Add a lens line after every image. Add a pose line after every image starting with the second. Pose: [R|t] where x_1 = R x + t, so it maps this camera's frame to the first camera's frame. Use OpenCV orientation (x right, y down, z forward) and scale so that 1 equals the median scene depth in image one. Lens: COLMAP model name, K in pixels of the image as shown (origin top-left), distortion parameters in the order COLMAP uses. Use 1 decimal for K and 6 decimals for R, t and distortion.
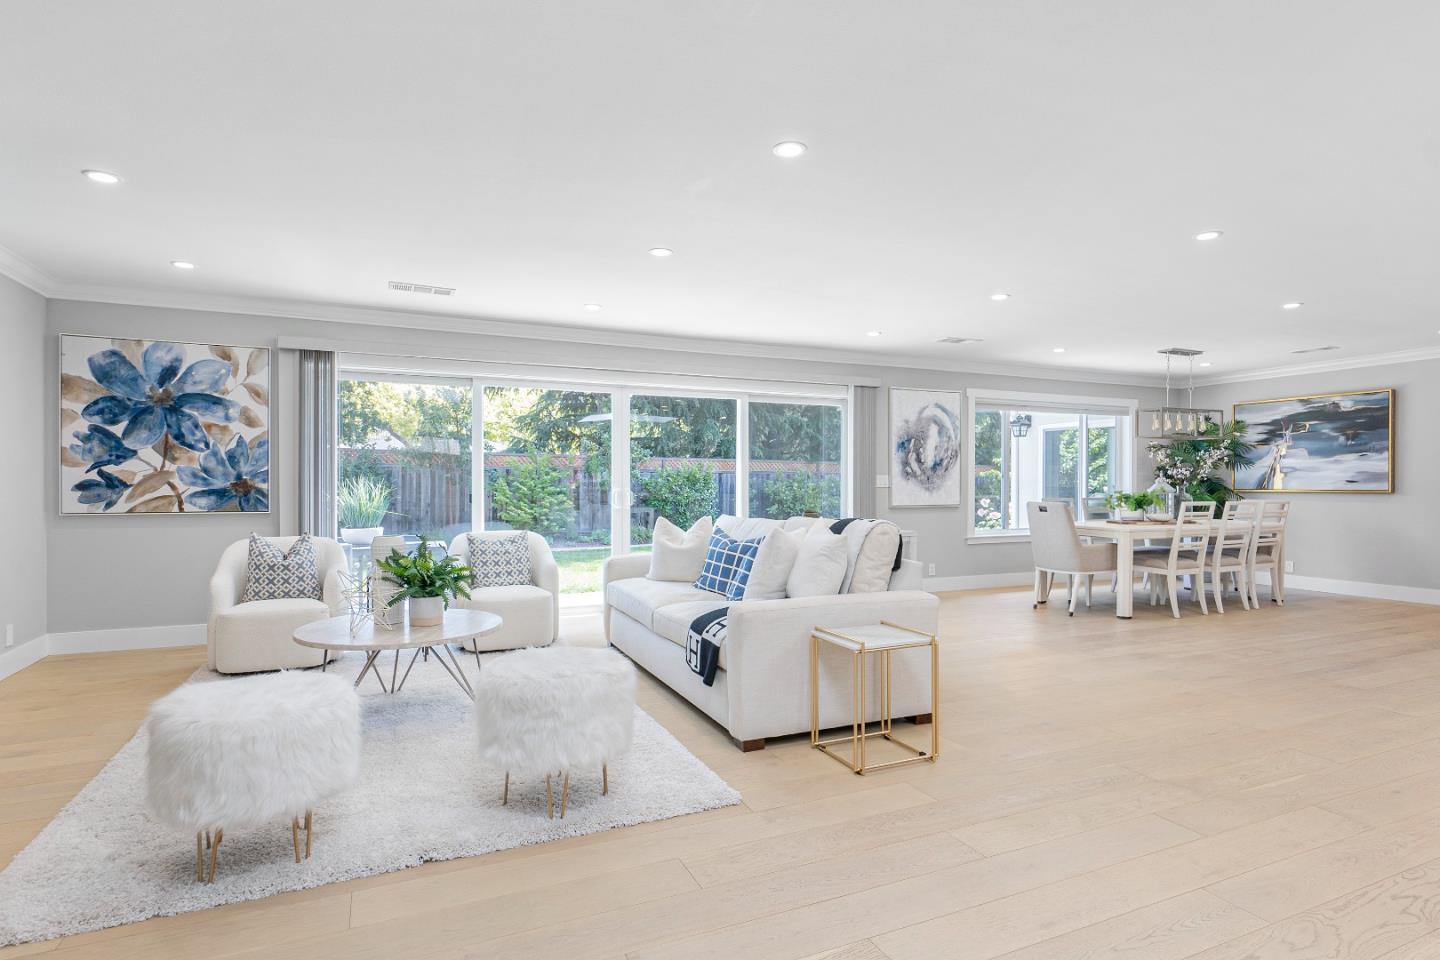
lens RADIAL K [[761.5, 0, 728.3], [0, 761.5, 484.5], [0, 0, 1]] dist [0.004882, 0.001381]
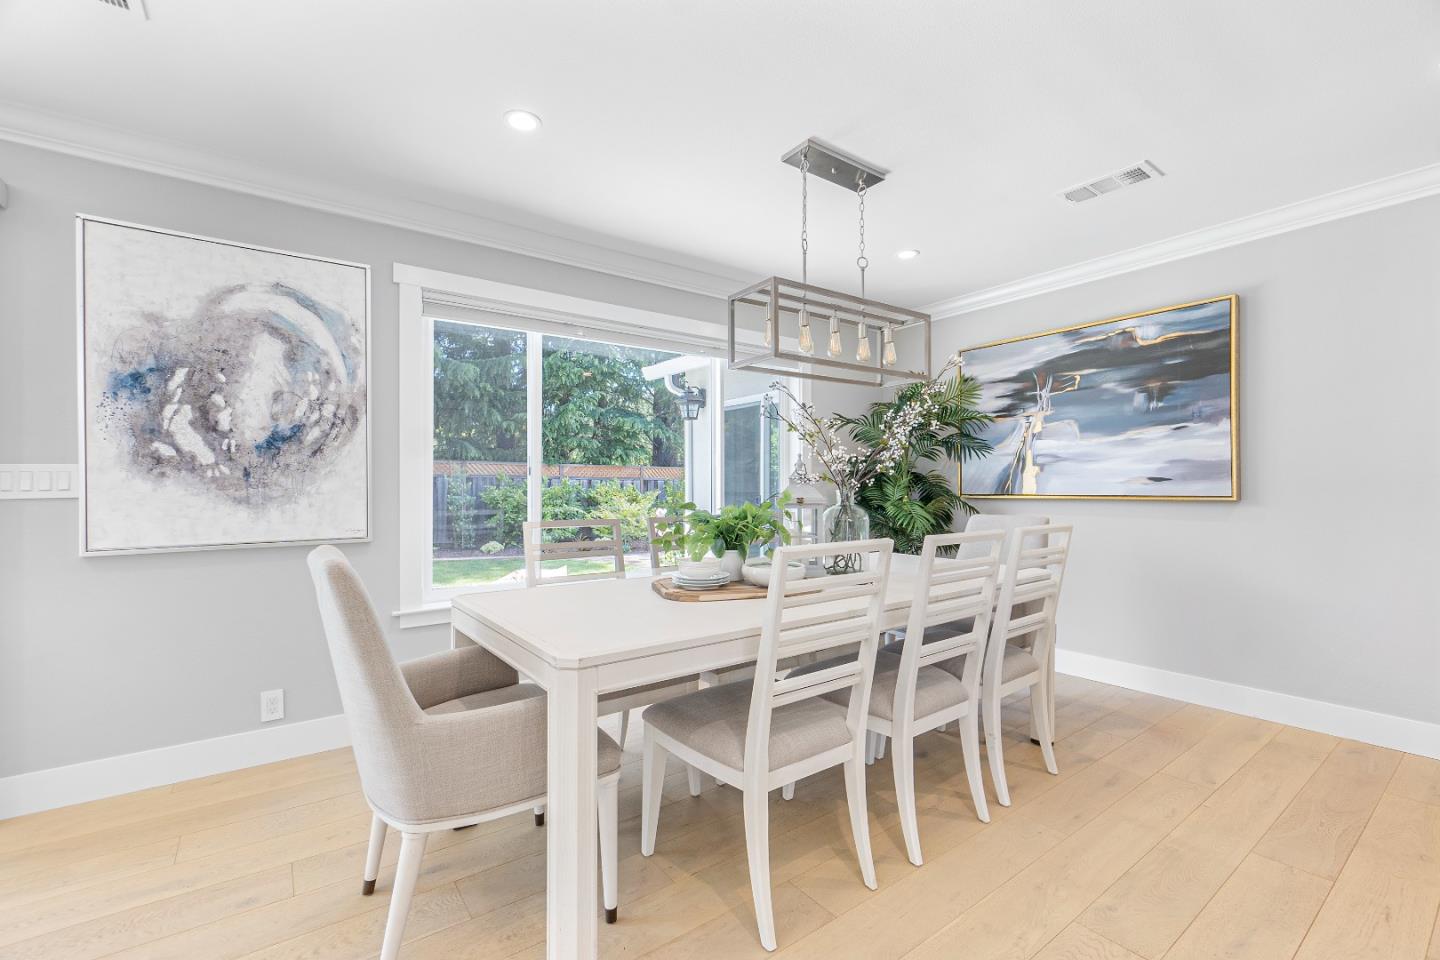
lens RADIAL K [[618.8, 0, 730.4], [0, 618.8, 485.6], [0, 0, 1]] dist [0.000499, 0.000043]
pose [[0.977456, -0.004140, 0.211098, 0.435644], [0.005129, 0.999978, -0.004138, 0.000609], [-0.211077, 0.005128, 0.977456, 0.641218]]
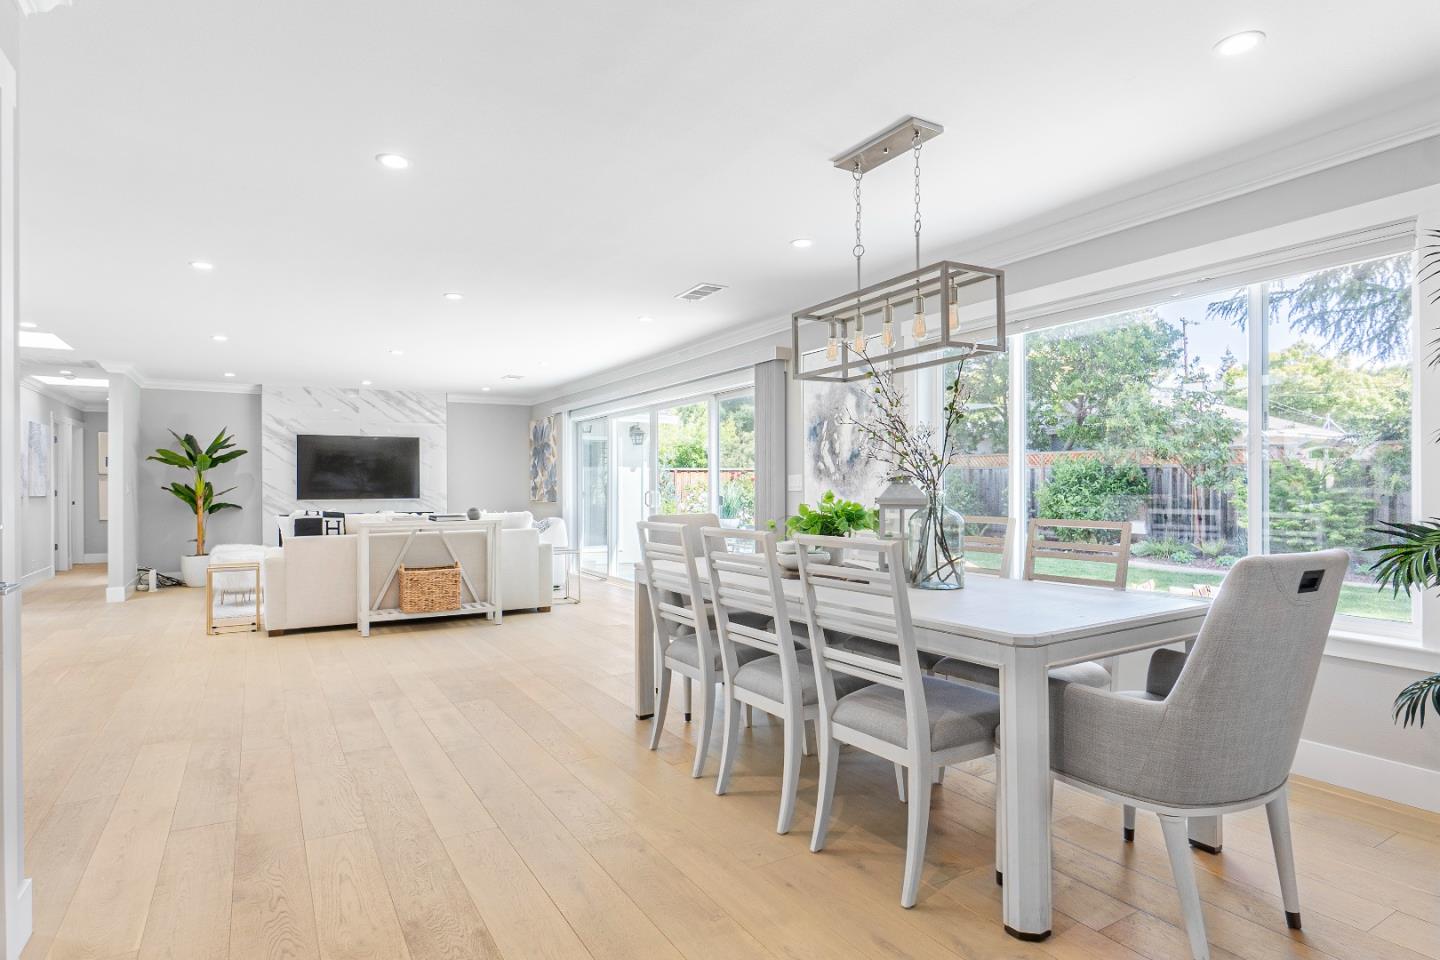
lens RADIAL K [[761.5, 0, 728.3], [0, 761.5, 484.5], [0, 0, 1]] dist [0.004882, 0.001381]
pose [[0.138712, -0.004086, -0.990324, 0.900753], [0.003701, 0.999987, -0.003607, -0.000109], [0.990326, -0.003165, 0.138725, 0.808902]]
